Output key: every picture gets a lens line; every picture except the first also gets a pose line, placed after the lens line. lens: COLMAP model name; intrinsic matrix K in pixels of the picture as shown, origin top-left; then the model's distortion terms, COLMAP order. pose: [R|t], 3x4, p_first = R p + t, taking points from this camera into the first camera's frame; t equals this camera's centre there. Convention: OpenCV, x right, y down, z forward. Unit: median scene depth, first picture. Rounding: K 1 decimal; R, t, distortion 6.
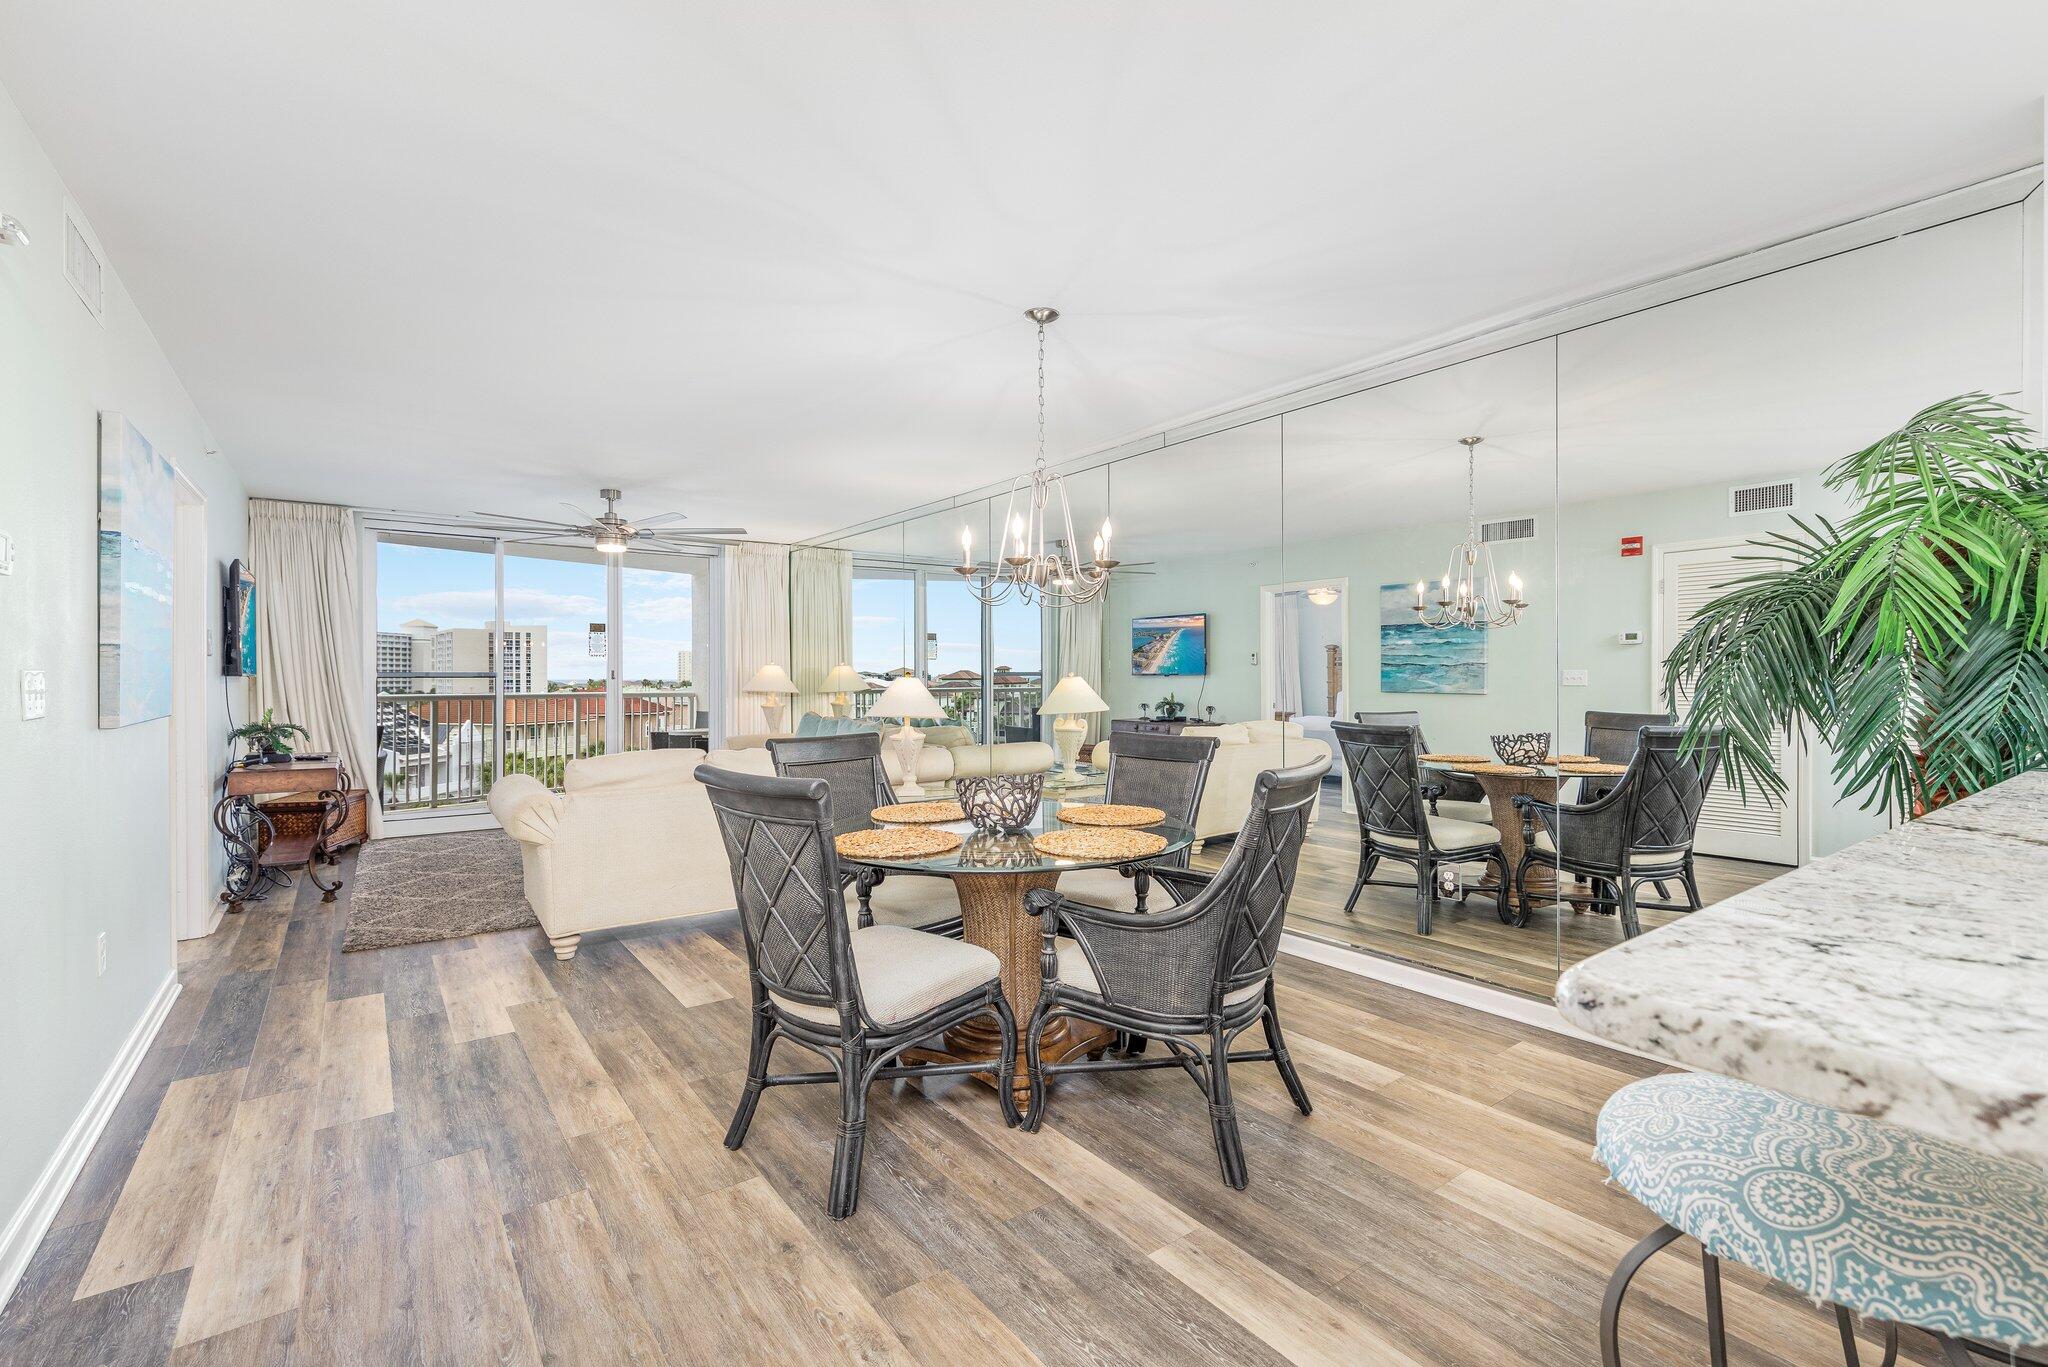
lens RADIAL K [[944.1, 0, 1022.8], [0, 944.1, 681.7], [0, 0, 1]] dist [-0.000646, -0.001724]
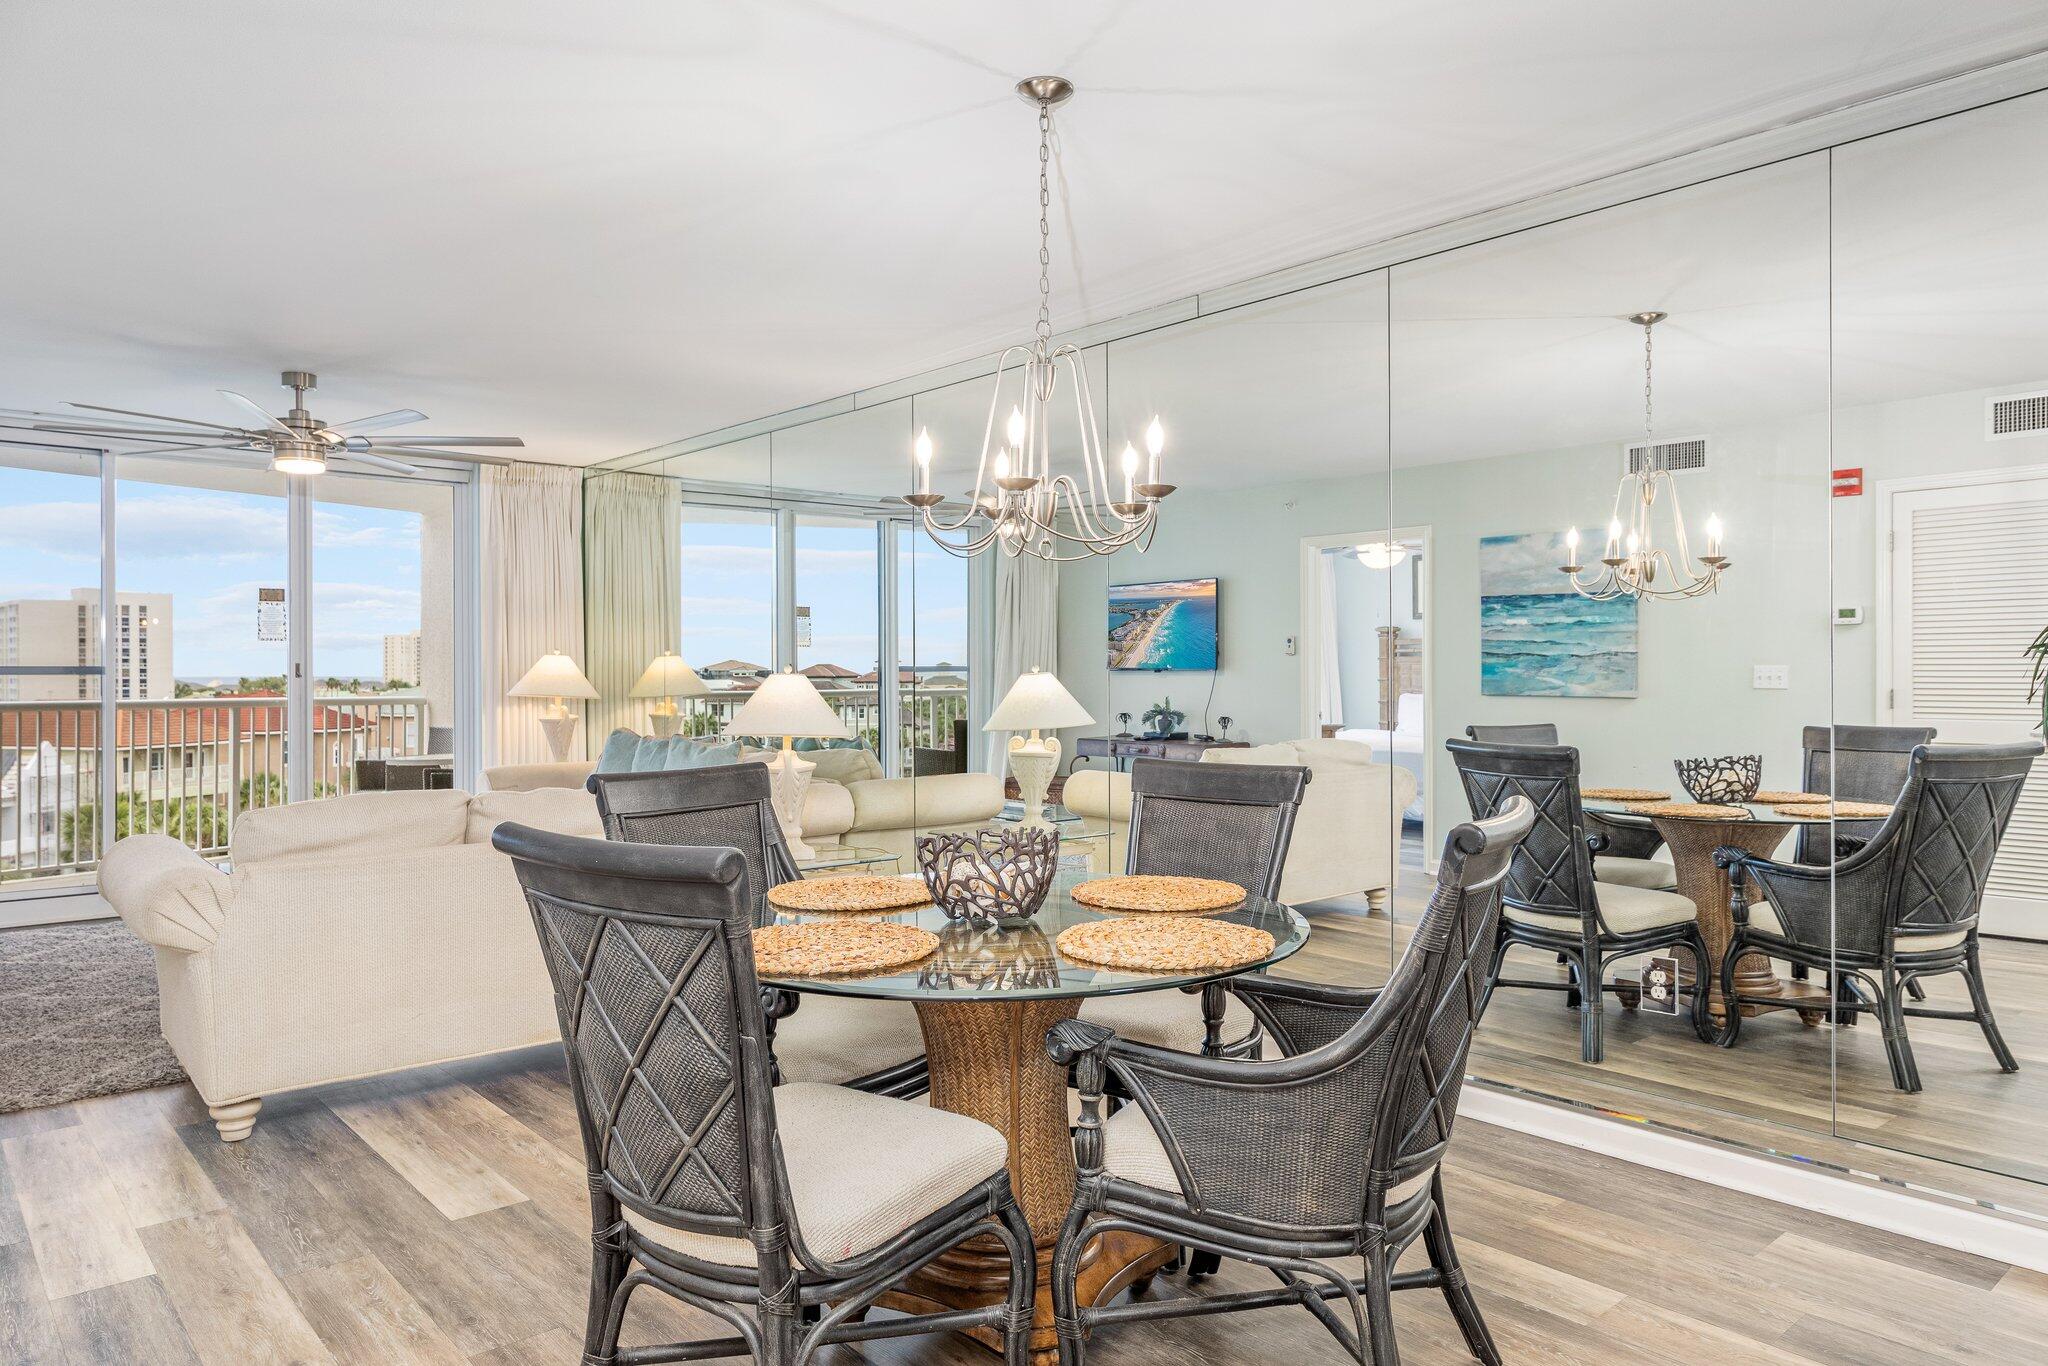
lens RADIAL K [[1388.8, 0, 1030.8], [0, 1388.8, 684.7], [0, 0, 1]] dist [0.001428, -0.000774]
pose [[0.996312, -0.001419, 0.085792, -0.053606], [0.001180, 0.999995, 0.002833, 0.000341], [-0.085795, -0.002722, 0.996309, 0.070619]]
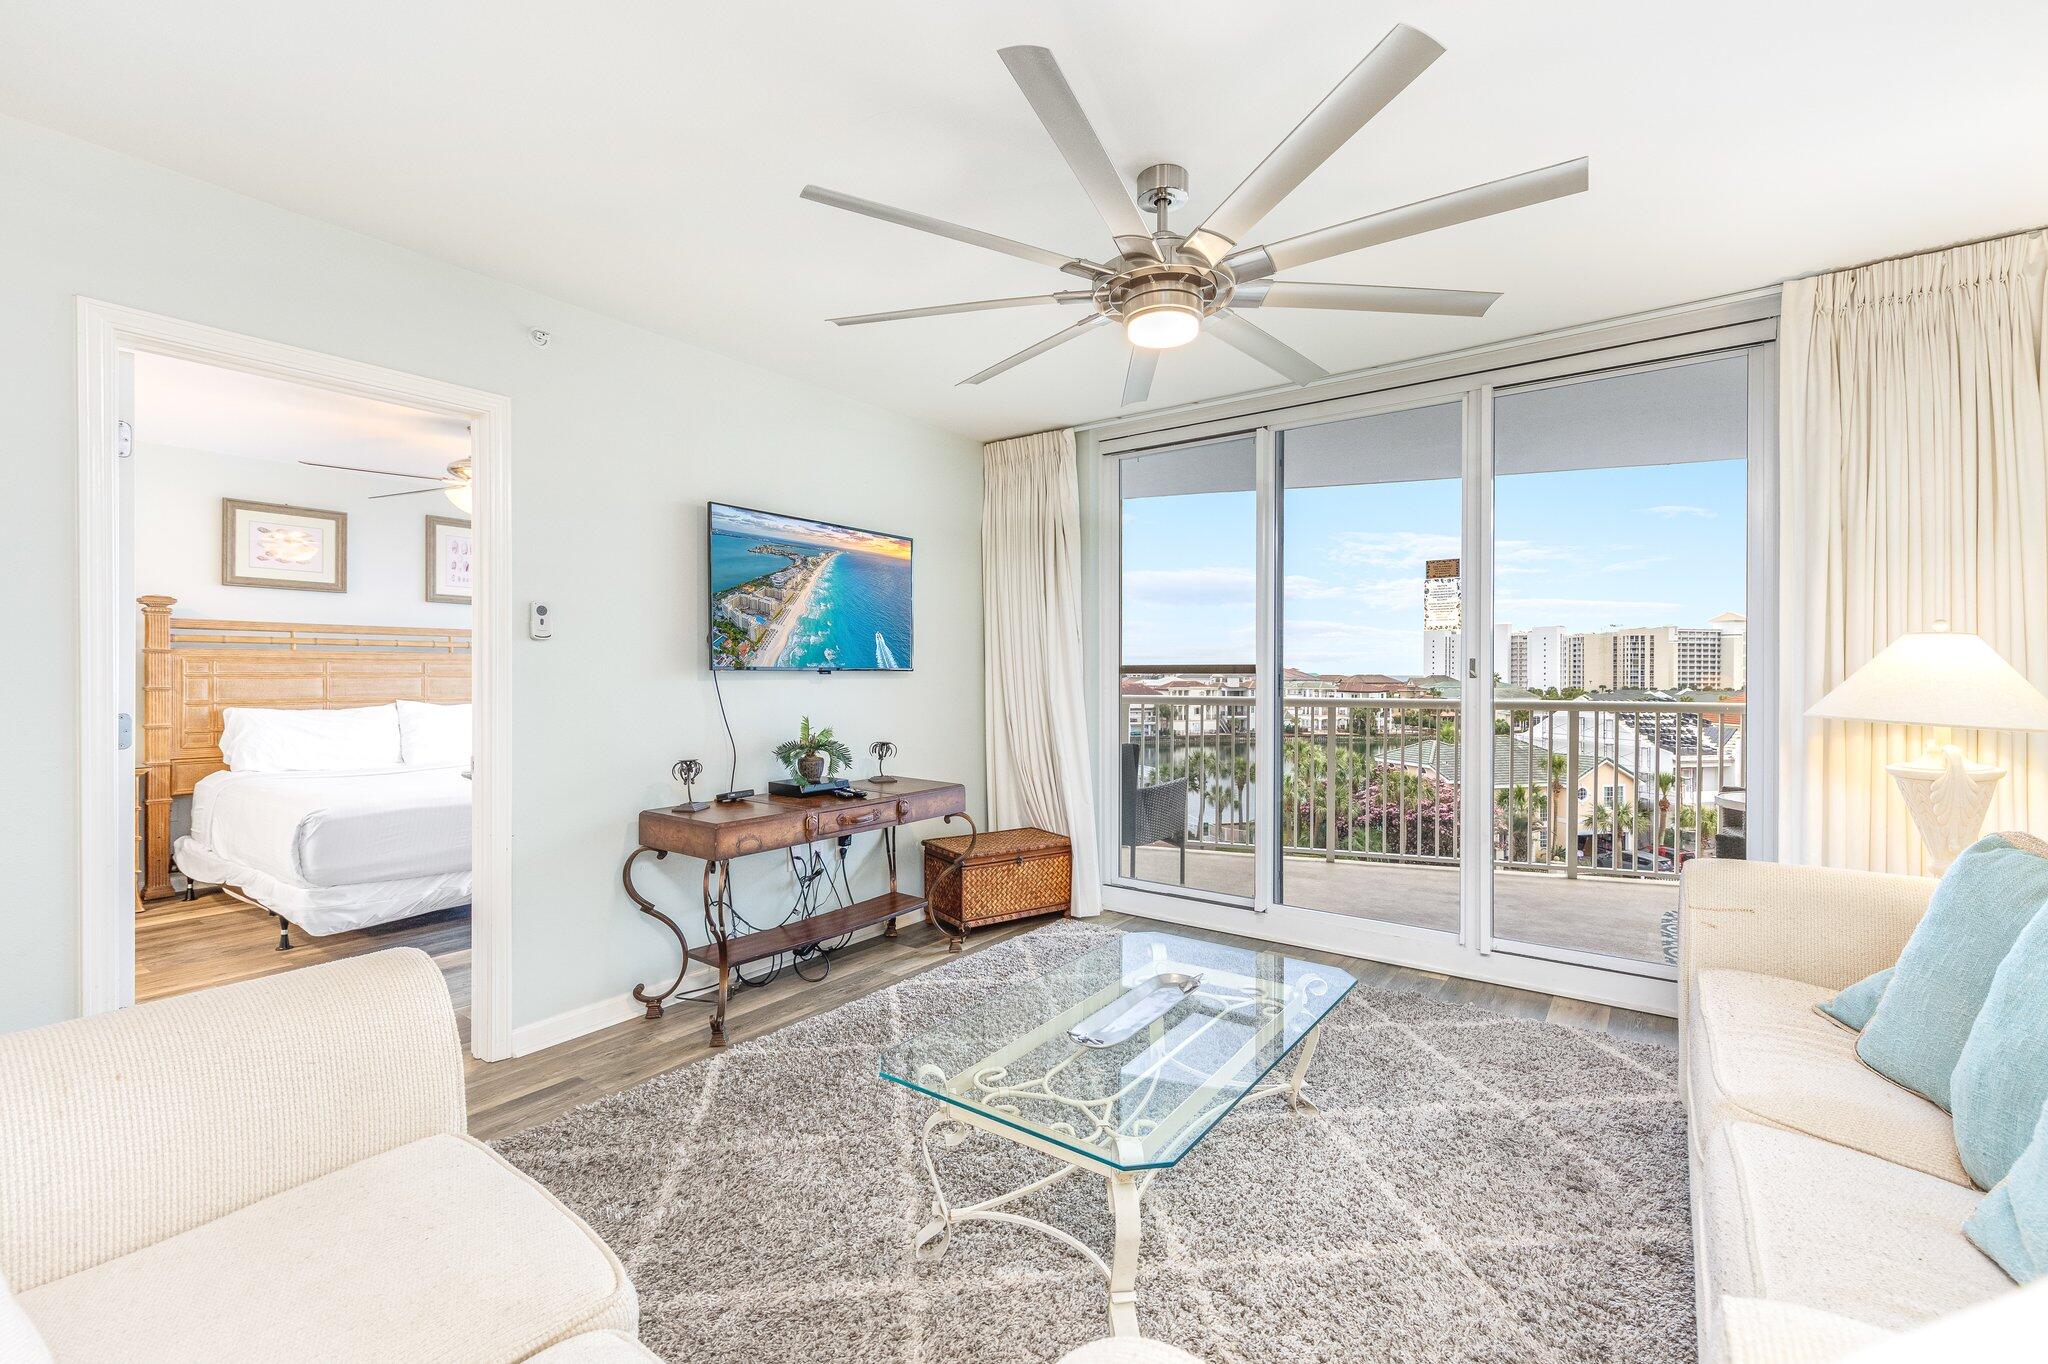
lens RADIAL K [[890.2, 0, 978.6], [0, 890.2, 683.1], [0, 0, 1]] dist [-0.001039, -0.001767]
pose [[0.295769, 0.012666, -0.955176, -0.179842], [-0.006709, 0.999915, 0.011182, -0.006762], [0.955236, 0.003101, 0.295829, 1.282816]]
